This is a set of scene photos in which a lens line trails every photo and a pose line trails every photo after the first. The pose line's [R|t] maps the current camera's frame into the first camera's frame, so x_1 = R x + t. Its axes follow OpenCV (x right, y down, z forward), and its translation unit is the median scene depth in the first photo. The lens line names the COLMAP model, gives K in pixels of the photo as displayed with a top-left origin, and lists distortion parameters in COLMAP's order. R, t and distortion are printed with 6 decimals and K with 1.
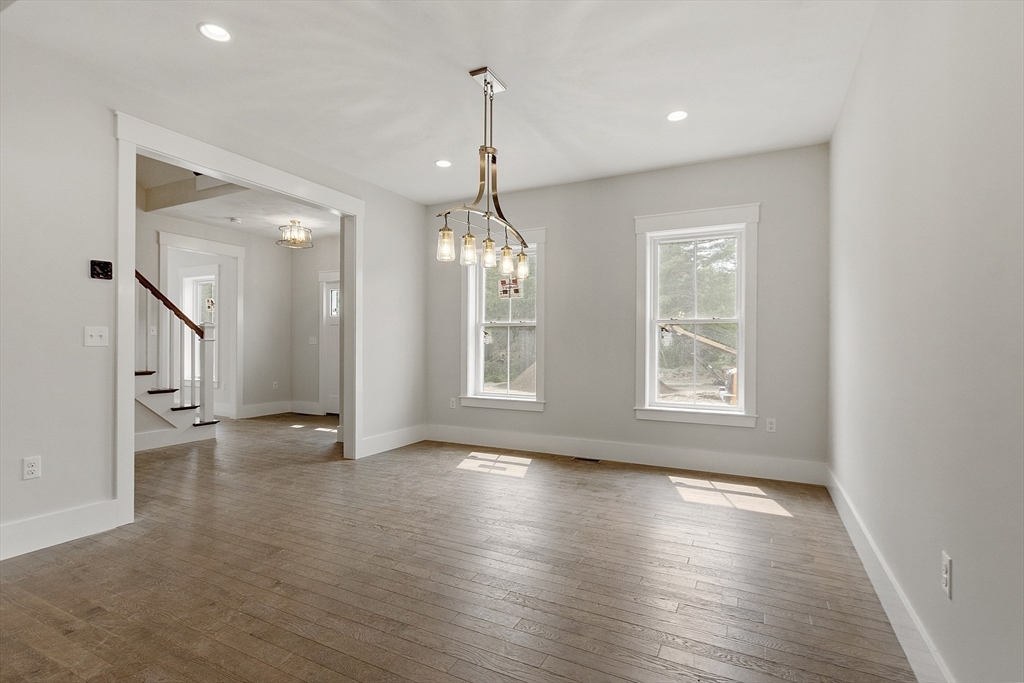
lens RADIAL K [[482.5, 0, 512.0], [0, 482.5, 341.5], [0, 0, 1]] dist [0.001714, 0.000193]
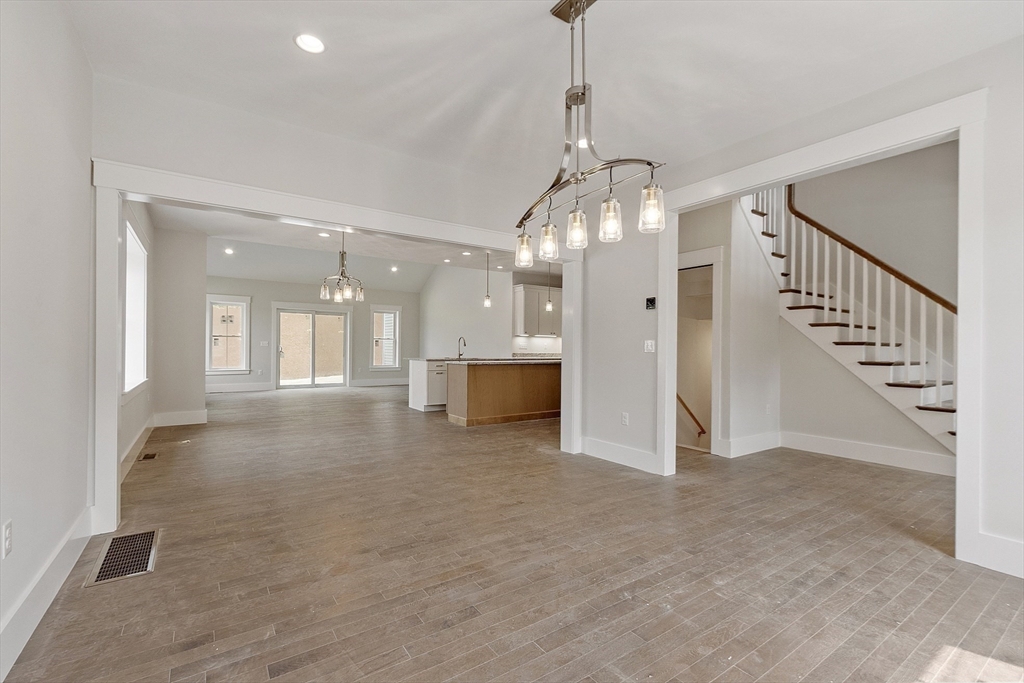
lens RADIAL K [[449.0, 0, 511.9], [0, 449.0, 350.8], [0, 0, 1]] dist [-0.000330, 0.000129]
pose [[-0.487318, -0.010018, -0.873167, 0.632300], [-0.007304, 0.999946, -0.007396, 0.018667], [0.873194, 0.002773, -0.487364, 1.328974]]
